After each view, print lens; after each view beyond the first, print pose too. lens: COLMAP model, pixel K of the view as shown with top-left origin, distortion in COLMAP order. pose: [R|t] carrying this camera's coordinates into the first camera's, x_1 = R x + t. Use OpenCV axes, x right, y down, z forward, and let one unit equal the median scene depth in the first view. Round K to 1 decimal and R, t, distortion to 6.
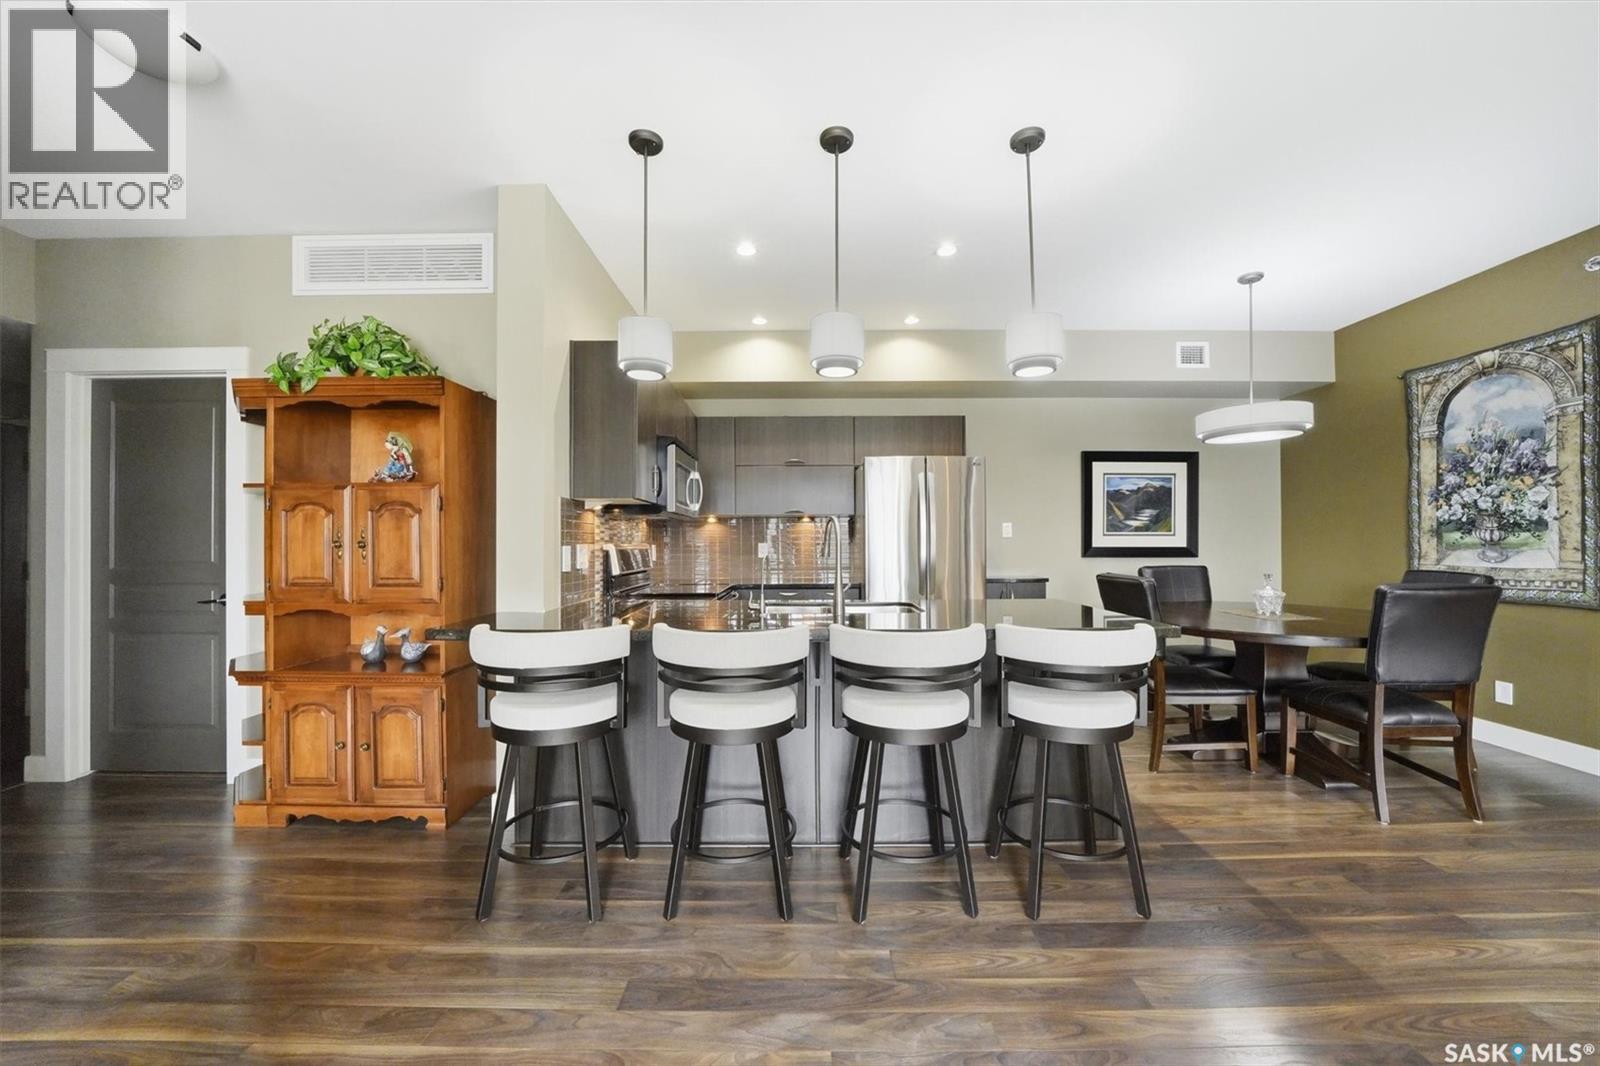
lens RADIAL K [[612.6, 0, 805.0], [0, 612.6, 537.5], [0, 0, 1]] dist [-0.001114, 0.000014]
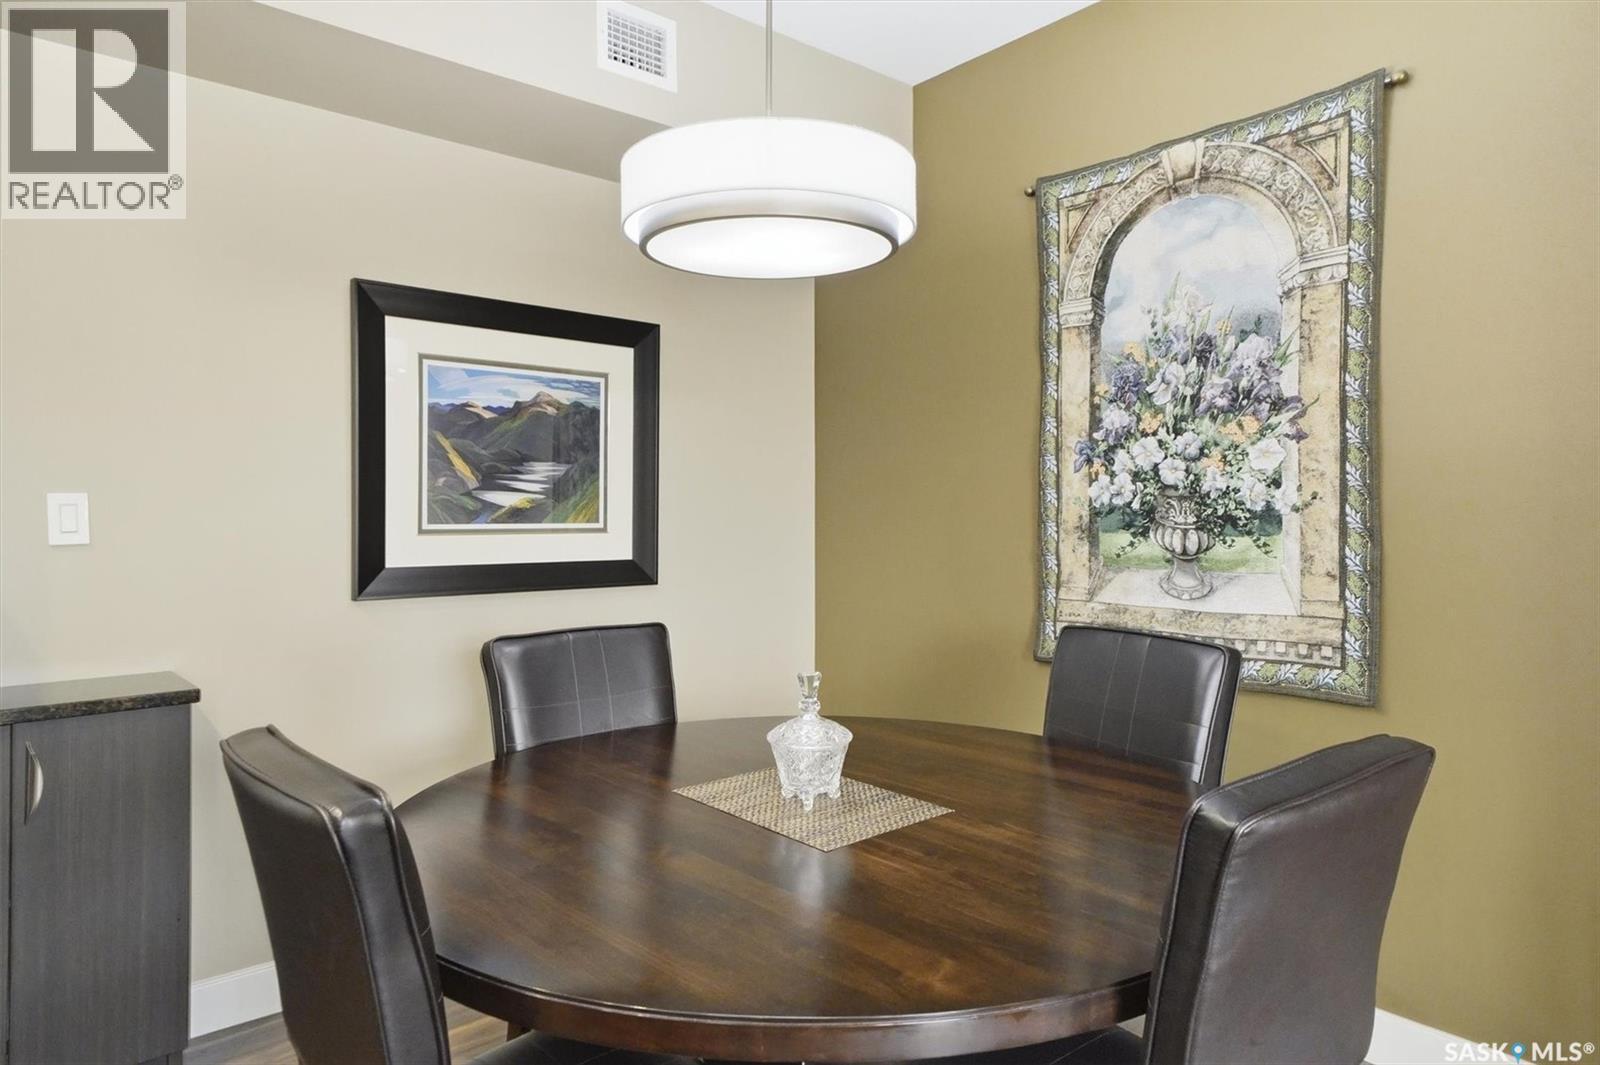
lens RADIAL K [[999.5, 0, 829.5], [0, 999.5, 526.9], [0, 0, 1]] dist [0.018741, -0.000772]
pose [[0.763913, -0.006251, 0.645289, 0.418791], [-0.006339, 0.999832, 0.017190, -0.025414], [-0.645288, -0.017222, 0.763745, 0.584023]]
